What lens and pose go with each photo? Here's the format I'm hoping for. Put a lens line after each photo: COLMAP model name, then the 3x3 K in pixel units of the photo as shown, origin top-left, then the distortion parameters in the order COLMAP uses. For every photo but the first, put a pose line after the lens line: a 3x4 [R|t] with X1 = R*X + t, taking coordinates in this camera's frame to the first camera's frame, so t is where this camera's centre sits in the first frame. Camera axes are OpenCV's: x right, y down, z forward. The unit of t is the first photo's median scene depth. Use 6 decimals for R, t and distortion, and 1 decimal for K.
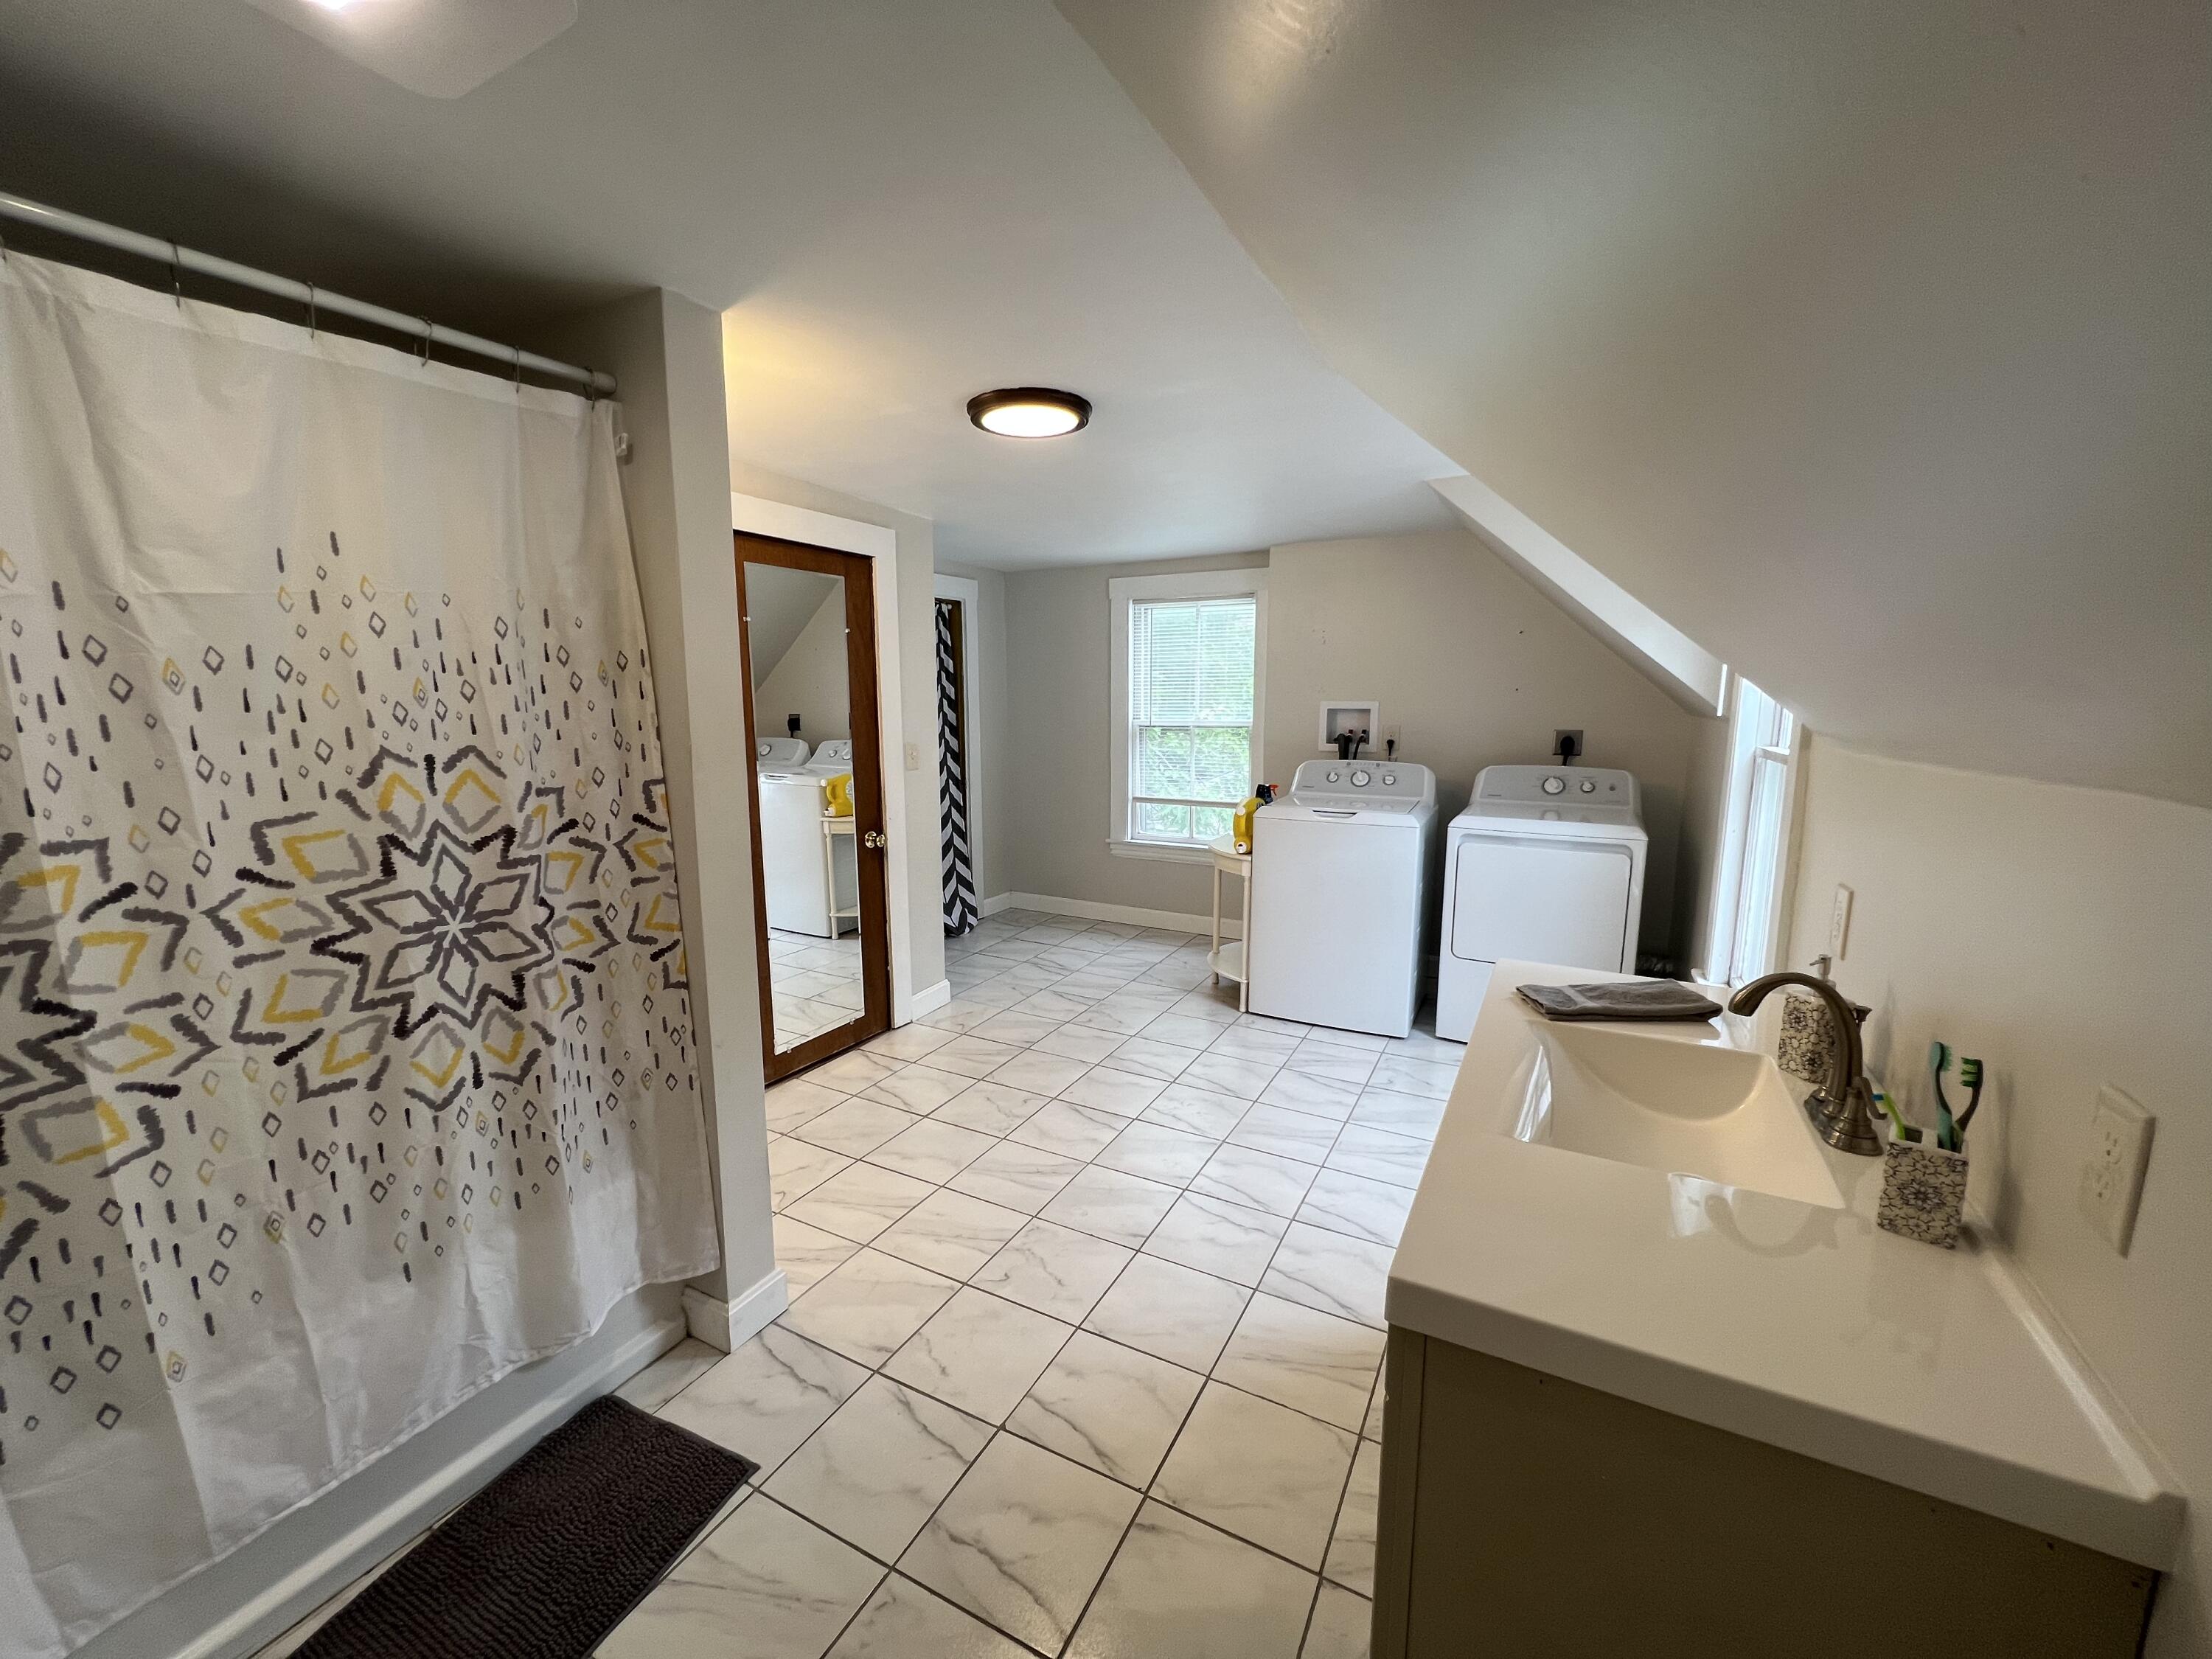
lens RADIAL K [[884.9, 0, 1106.6], [0, 884.9, 832.7], [0, 0, 1]] dist [-0.002149, 0.000420]
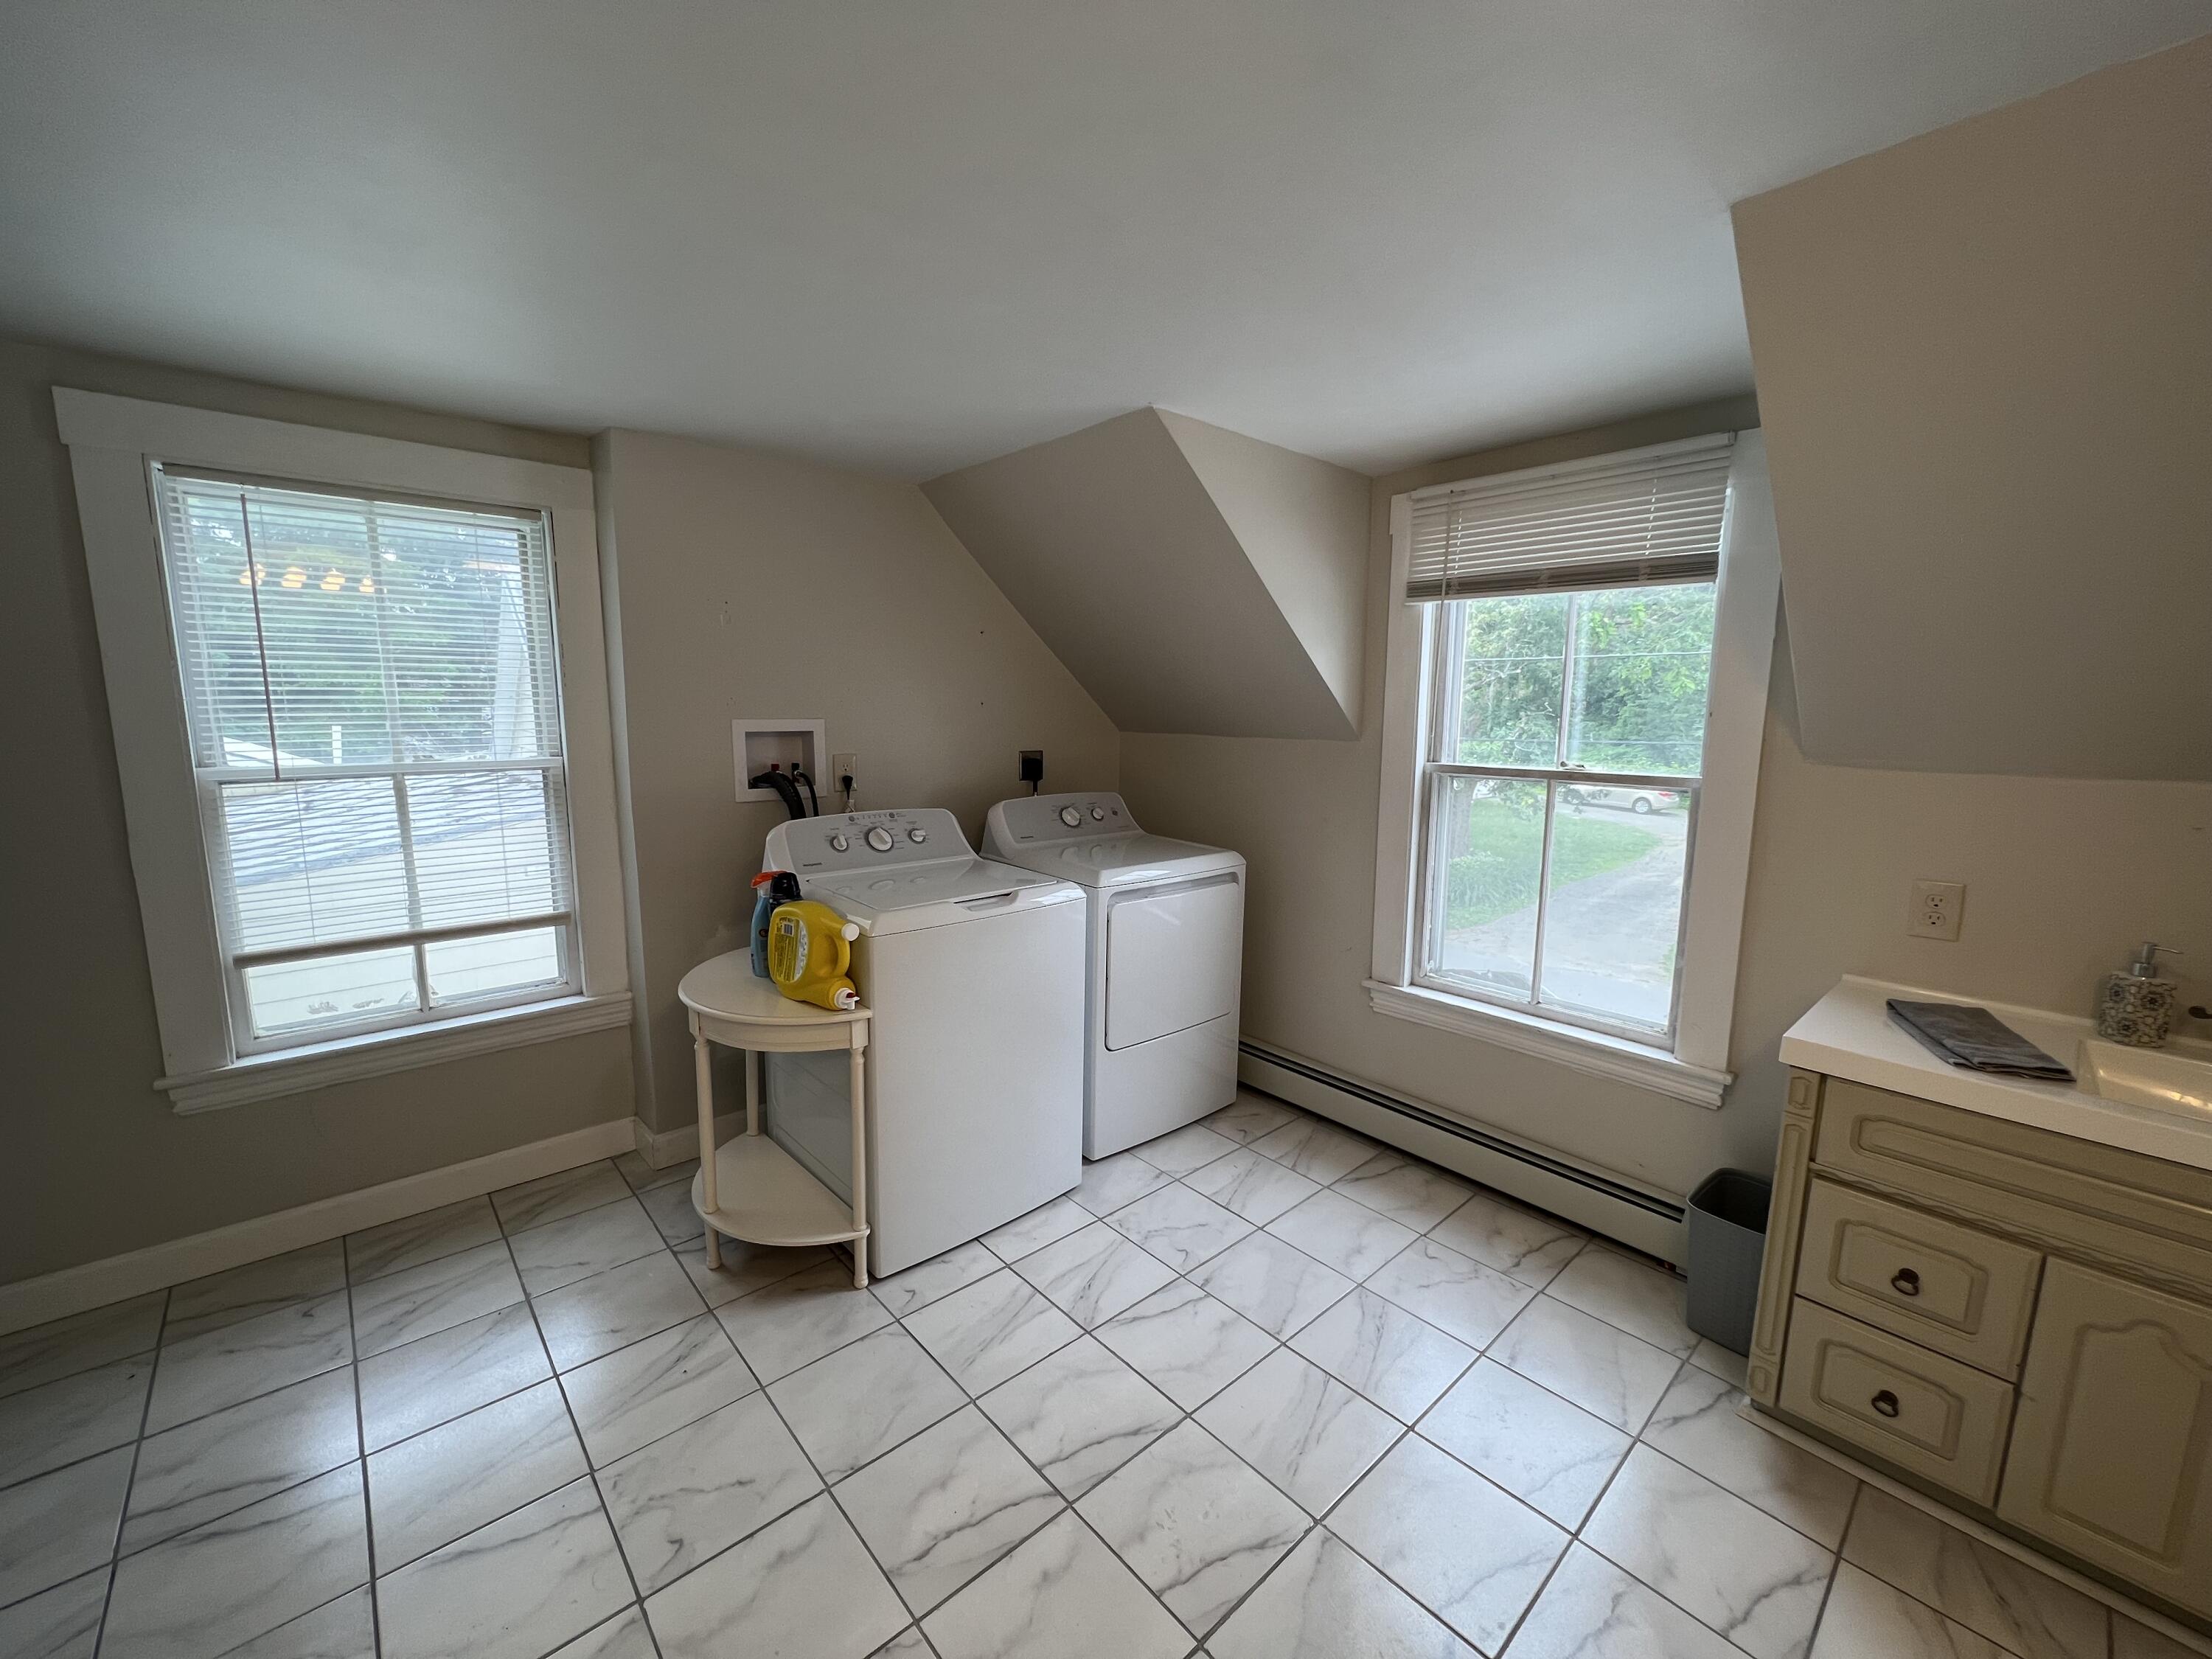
lens RADIAL K [[884.9, 0, 1107.5], [0, 884.9, 833.8], [0, 0, 1]] dist [-0.002149, 0.000420]
pose [[0.348585, -0.132783, 0.927824, -0.697163], [0.136915, 0.986509, 0.089742, -0.272742], [-0.927223, 0.095750, 0.362062, 1.650482]]
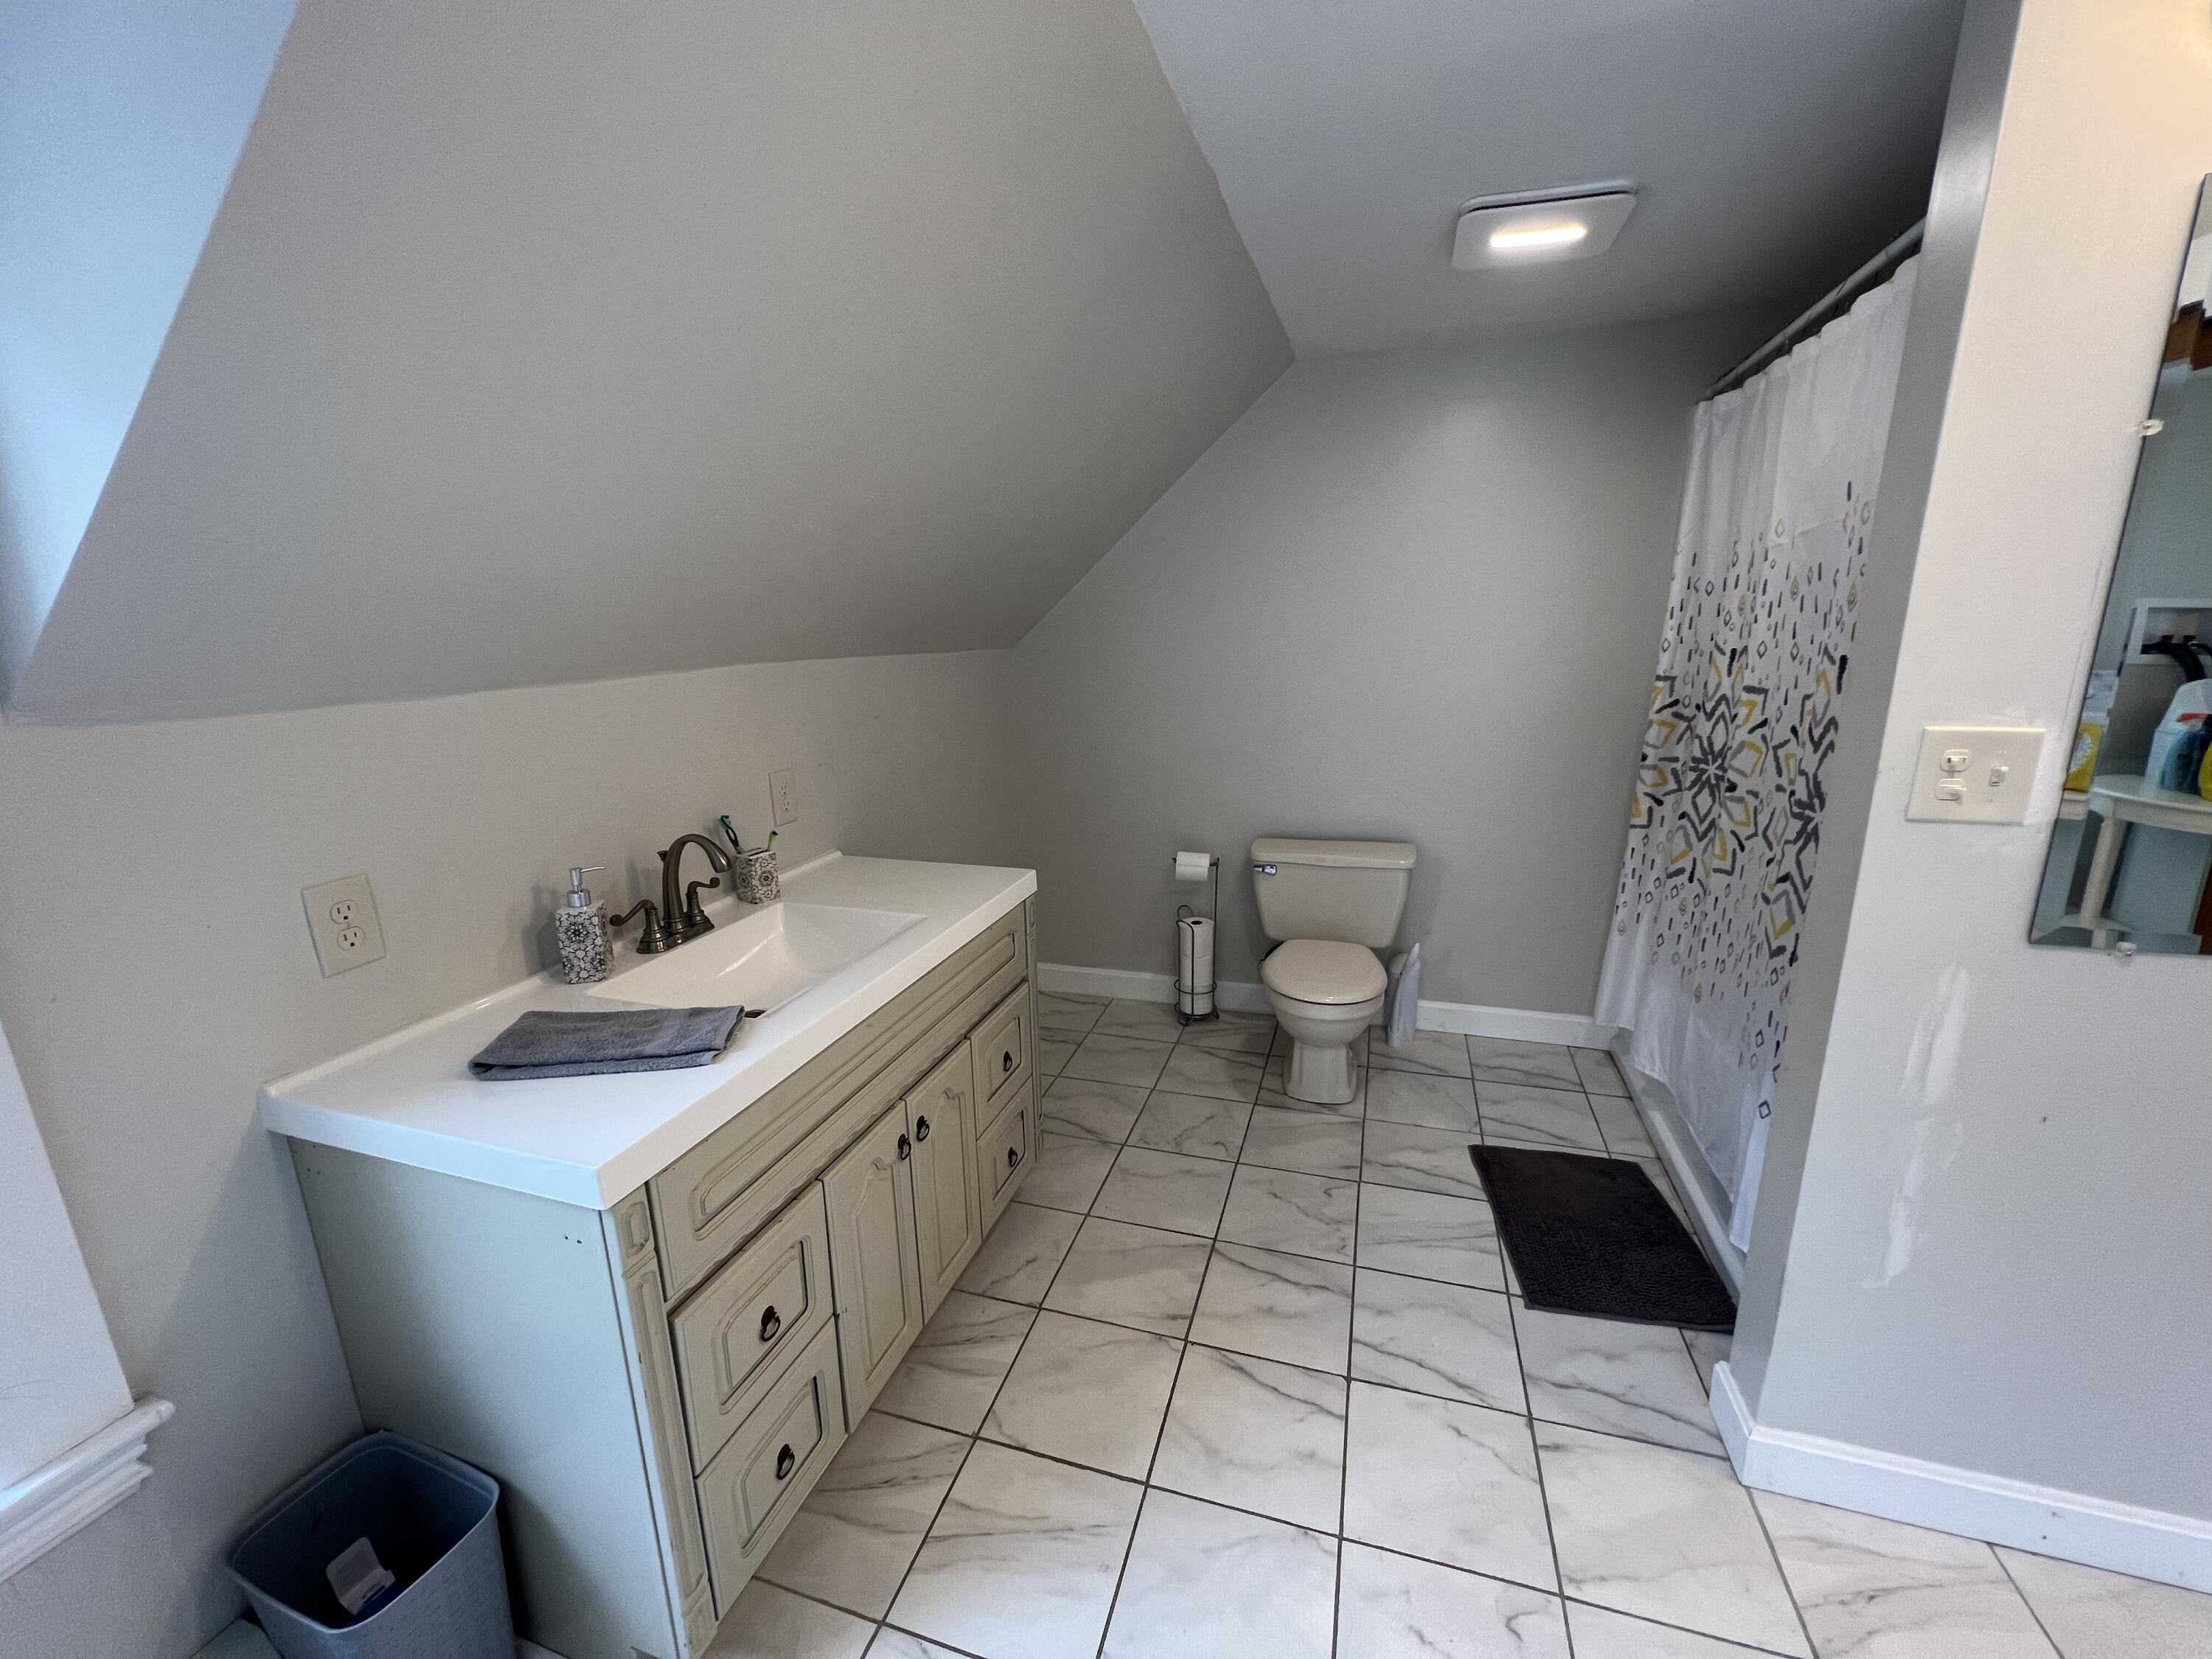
lens RADIAL K [[884.9, 0, 1105.7], [0, 884.9, 836.6], [0, 0, 1]] dist [-0.002149, 0.000420]
pose [[-0.984107, 0.059523, -0.167304, 0.308406], [-0.009058, 0.924095, 0.382054, -0.279106], [0.177346, 0.377498, -0.908870, 1.844910]]
